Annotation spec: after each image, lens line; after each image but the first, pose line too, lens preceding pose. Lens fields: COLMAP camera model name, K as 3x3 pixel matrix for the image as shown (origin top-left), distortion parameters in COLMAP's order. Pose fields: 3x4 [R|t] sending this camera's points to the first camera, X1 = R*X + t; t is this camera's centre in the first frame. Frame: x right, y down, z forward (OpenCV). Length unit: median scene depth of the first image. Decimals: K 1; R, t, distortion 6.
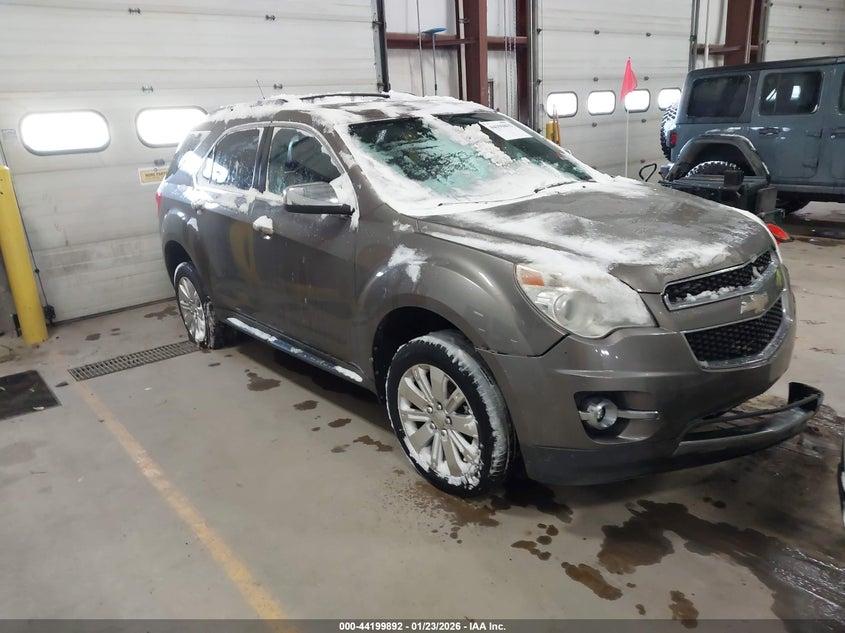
lens RADIAL K [[657.3, 0, 428.4], [0, 657.3, 327.7], [0, 0, 1]] dist [0.040540, -0.051328]
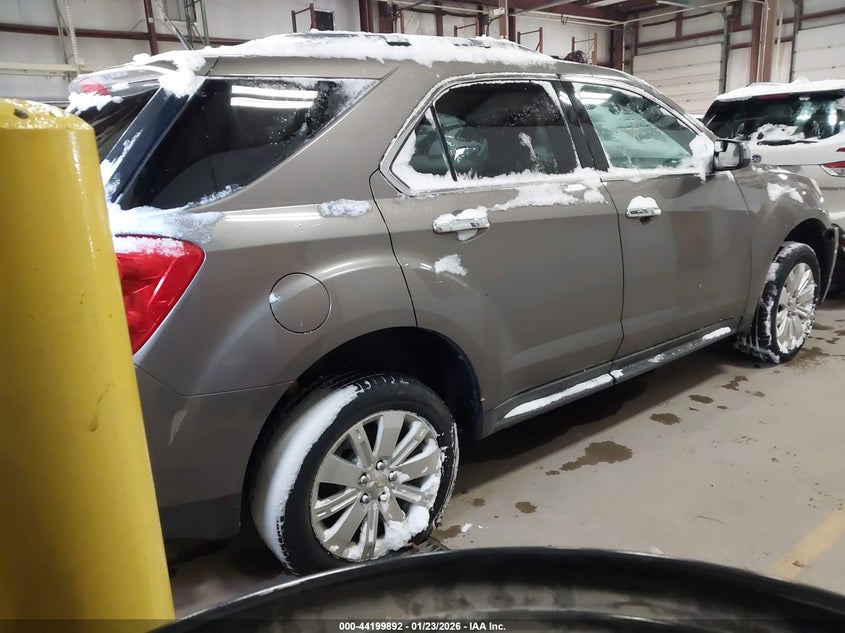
lens RADIAL K [[657.3, 0, 428.4], [0, 657.3, 327.7], [0, 0, 1]] dist [0.040540, -0.051328]
pose [[-0.006907, -0.198374, 0.980102, -0.988741], [0.334845, 0.923084, 0.189193, -0.248652], [-0.942248, 0.329489, 0.060049, 1.203905]]
